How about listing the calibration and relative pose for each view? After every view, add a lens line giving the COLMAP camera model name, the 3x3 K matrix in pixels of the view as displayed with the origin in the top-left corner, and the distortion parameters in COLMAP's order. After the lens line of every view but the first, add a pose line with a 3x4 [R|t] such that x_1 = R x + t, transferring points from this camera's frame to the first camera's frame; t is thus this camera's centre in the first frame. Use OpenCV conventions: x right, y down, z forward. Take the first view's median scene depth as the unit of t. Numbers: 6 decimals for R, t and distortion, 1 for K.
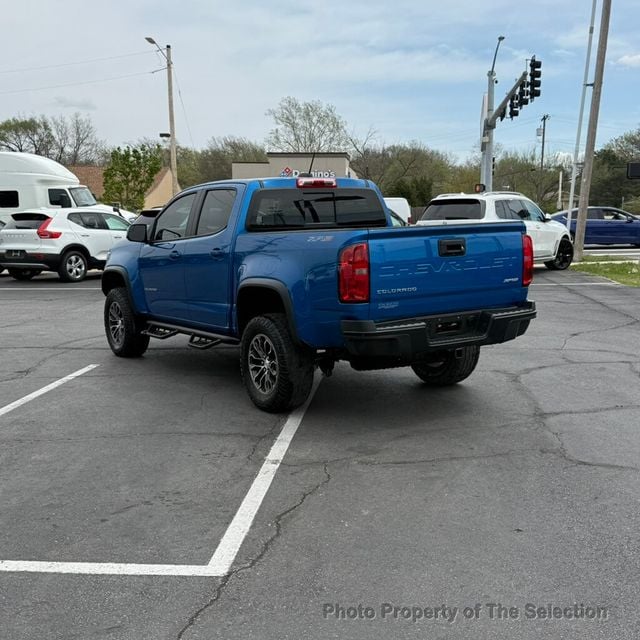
lens RADIAL K [[852.2, 0, 321.6], [0, 852.2, 322.4], [0, 0, 1]] dist [0.127415, -0.069002]
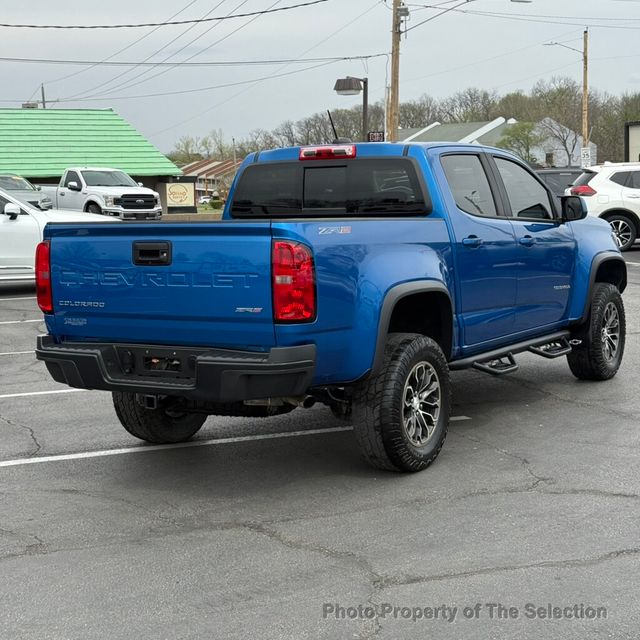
lens RADIAL K [[1210.4, 0, 313.9], [0, 1210.4, 326.4], [0, 0, 1]] dist [0.162135, -0.285508]
pose [[0.454485, 0.117519, -0.882968, 0.962918], [-0.102559, 0.991570, 0.079183, -0.104628], [0.884830, 0.054569, 0.462707, 0.563197]]
